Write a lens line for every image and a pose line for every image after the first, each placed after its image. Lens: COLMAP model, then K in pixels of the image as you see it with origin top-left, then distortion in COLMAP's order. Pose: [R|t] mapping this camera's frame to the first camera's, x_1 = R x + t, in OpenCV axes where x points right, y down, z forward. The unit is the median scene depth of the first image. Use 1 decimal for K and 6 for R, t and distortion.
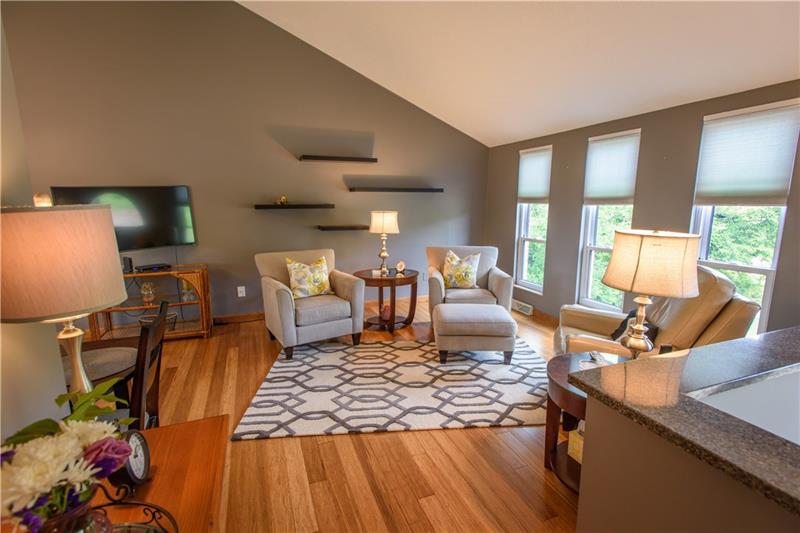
lens RADIAL K [[377.7, 0, 400.0], [0, 377.7, 266.5], [0, 0, 1]] dist [0.004035, -0.000017]
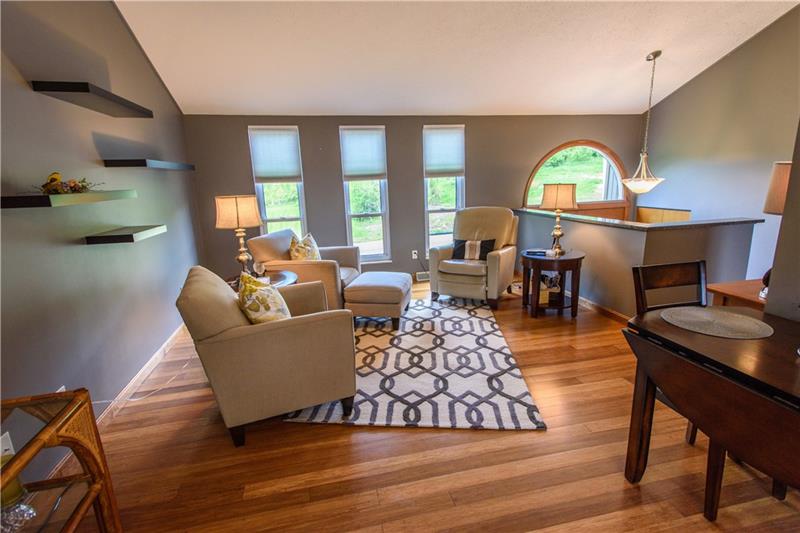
lens RADIAL K [[395.8, 0, 400.0], [0, 395.8, 266.5], [0, 0, 1]] dist [0.004193, 0.000387]
pose [[0.151657, -0.222111, 0.963155, -0.880856], [0.199644, 0.961226, 0.190230, -0.120567], [-0.968061, 0.163439, 0.190119, 0.714173]]
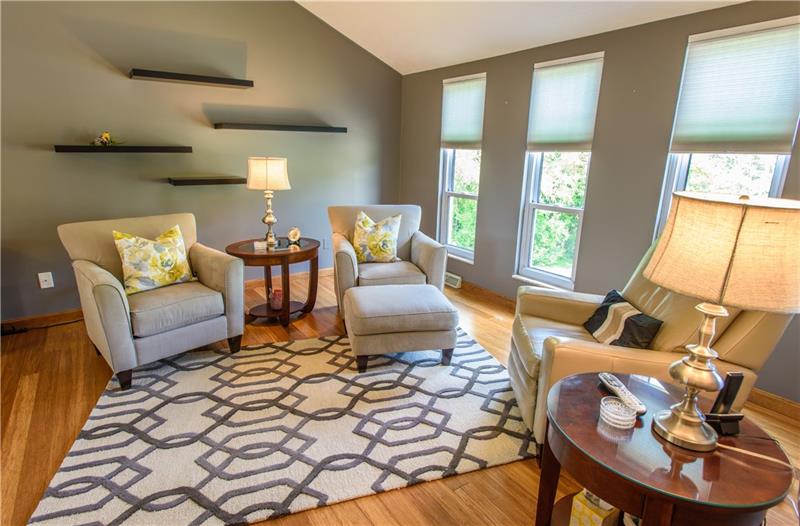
lens RADIAL K [[423.0, 0, 381.7], [0, 423.0, 253.7], [0, 0, 1]] dist [0.013212, -0.000409]
pose [[0.975897, -0.041627, 0.214225, -0.012795], [0.024593, 0.996364, 0.081575, -0.032596], [-0.216842, -0.074340, 0.973372, 0.209005]]
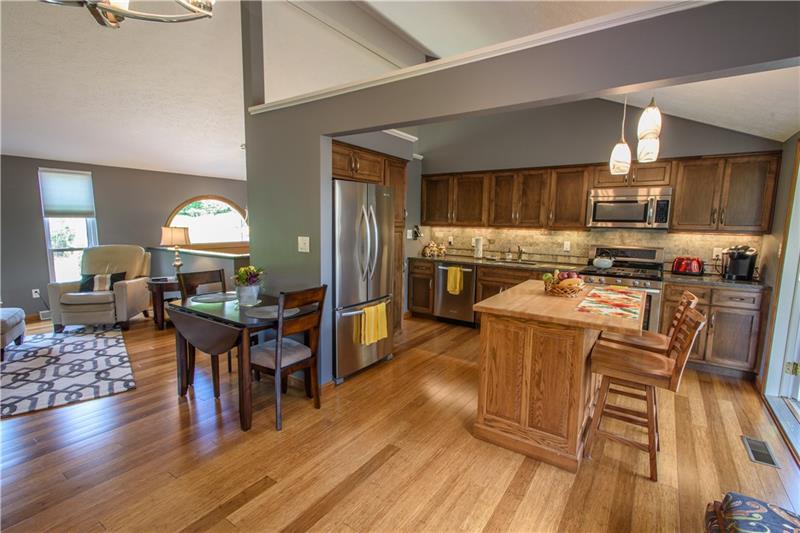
lens RADIAL K [[377.7, 0, 400.0], [0, 377.7, 266.5], [0, 0, 1]] dist [0.004035, -0.000017]
pose [[-0.561376, -0.107728, 0.820519, -1.346926], [0.125717, 0.968882, 0.213218, -0.094873], [-0.817956, 0.222849, -0.530364, 0.548912]]
